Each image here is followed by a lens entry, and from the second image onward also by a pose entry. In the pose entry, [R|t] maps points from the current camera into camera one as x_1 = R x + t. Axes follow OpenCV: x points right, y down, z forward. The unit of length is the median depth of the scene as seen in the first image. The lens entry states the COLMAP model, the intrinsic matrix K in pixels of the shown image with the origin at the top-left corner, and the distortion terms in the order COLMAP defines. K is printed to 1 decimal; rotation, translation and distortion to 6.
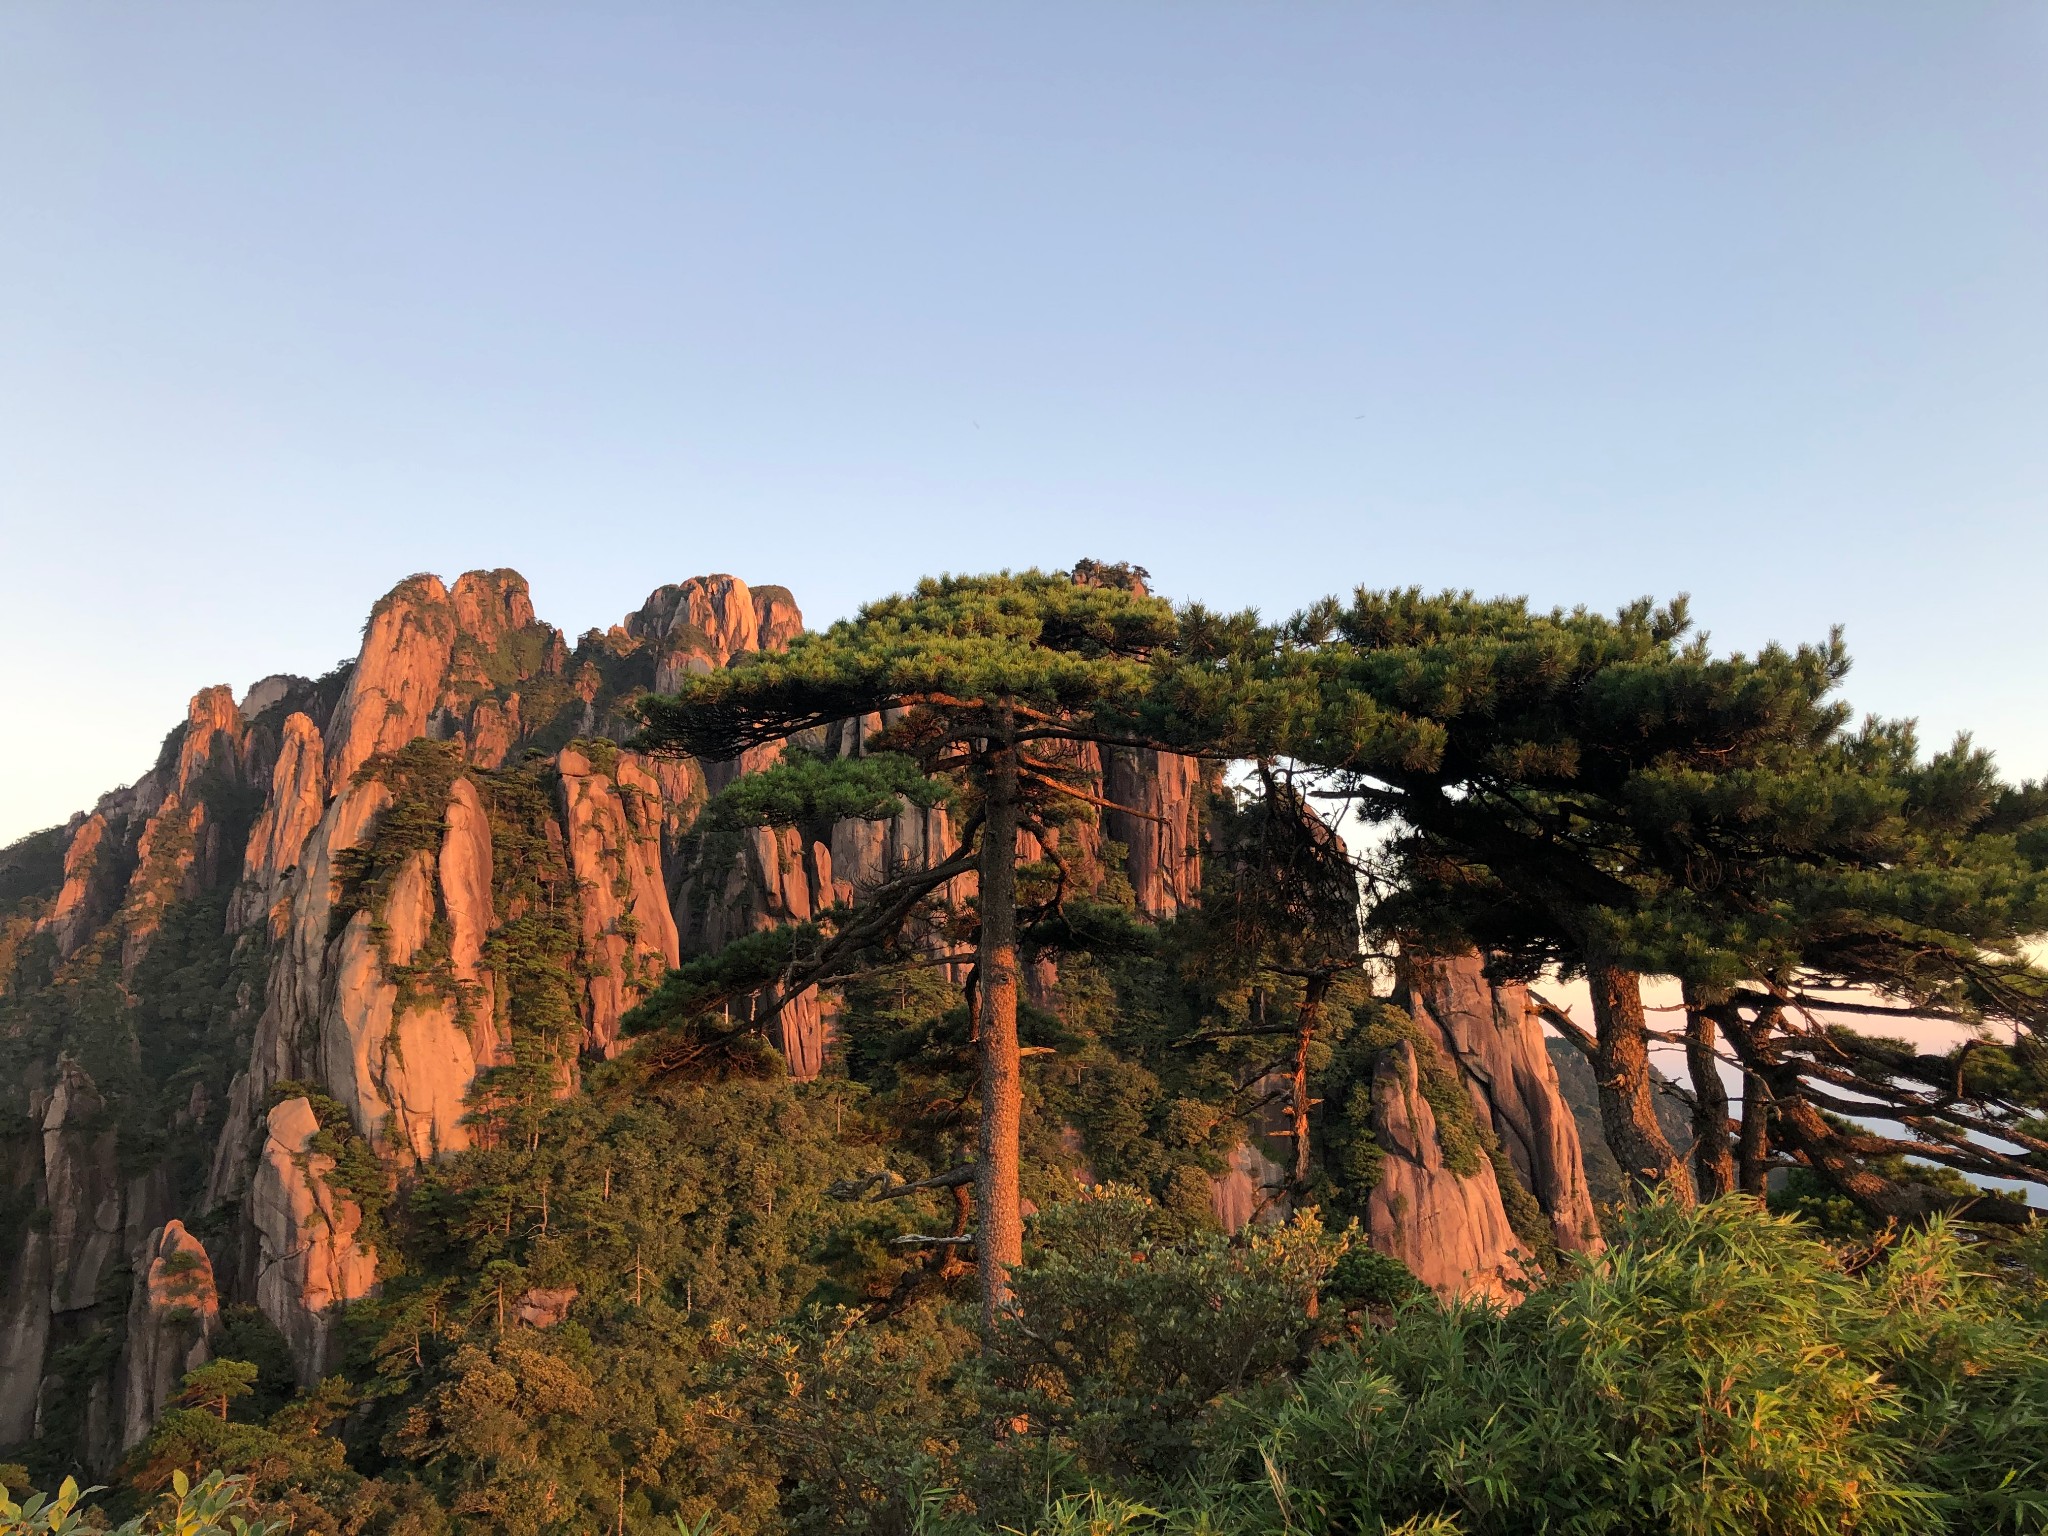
lens RADIAL K [[1632.7, 0, 1024.0], [0, 1632.7, 768.0], [0, 0, 1]] dist [0.085966, -0.132375]
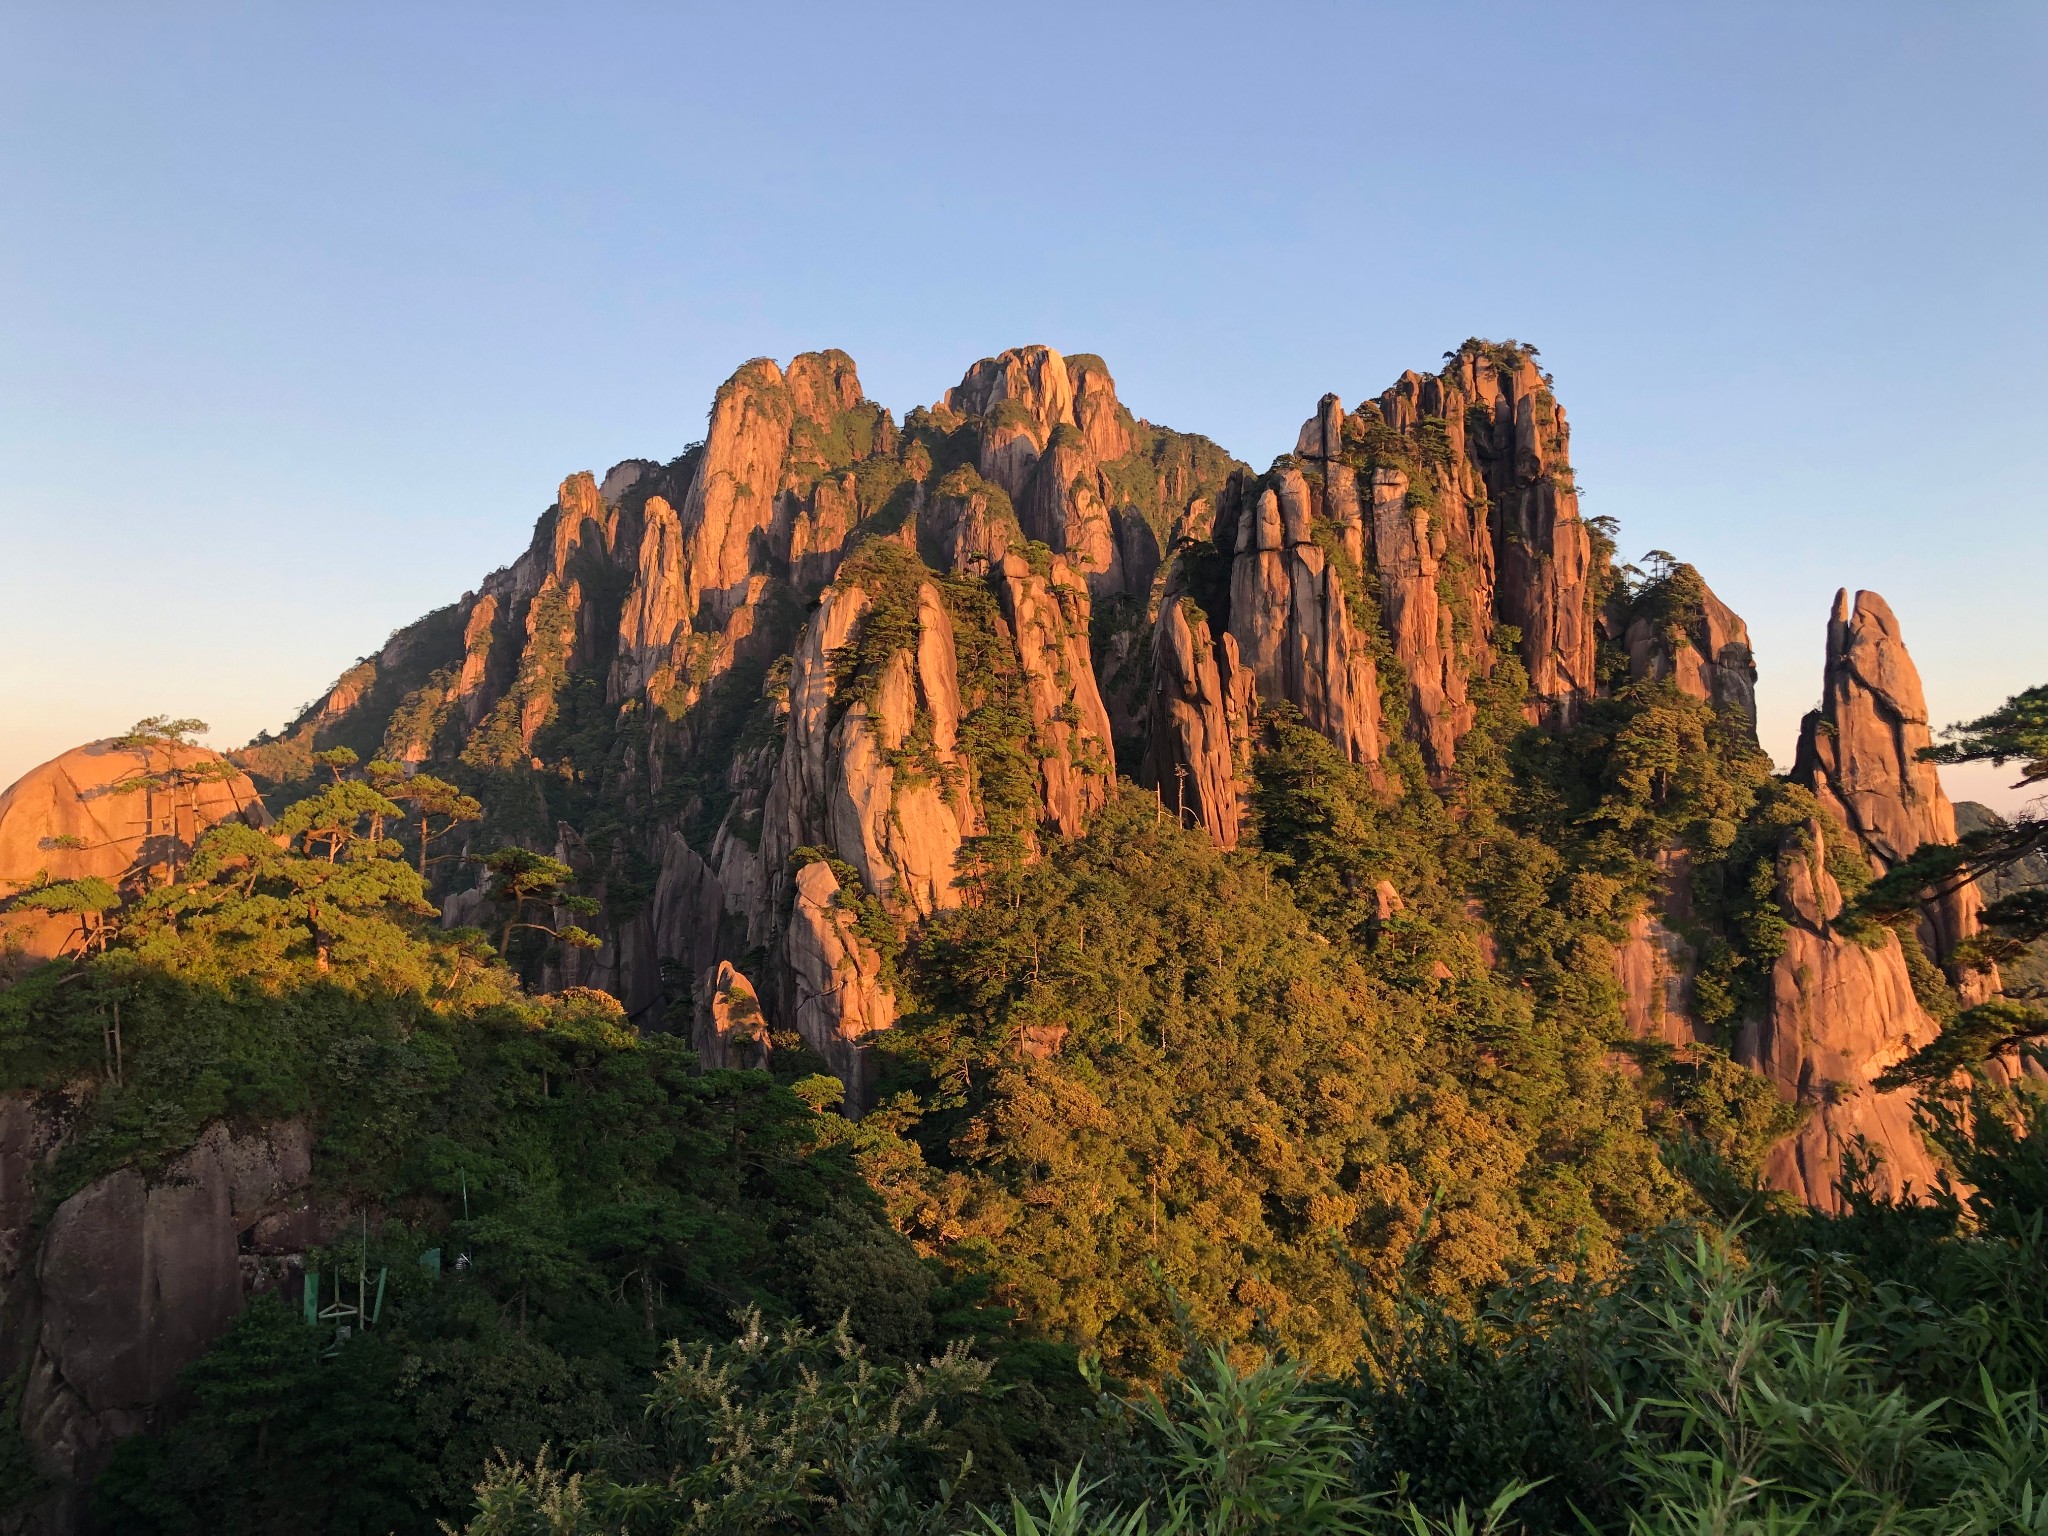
lens RADIAL K [[1638.1, 0, 1048.1], [0, 1638.1, 730.3], [0, 0, 1]] dist [0.205434, -0.430874]
pose [[0.988738, -0.001478, -0.149649, -0.086476], [0.019980, 0.992303, 0.122210, -0.027566], [0.148316, -0.123824, 0.981157, -0.093904]]
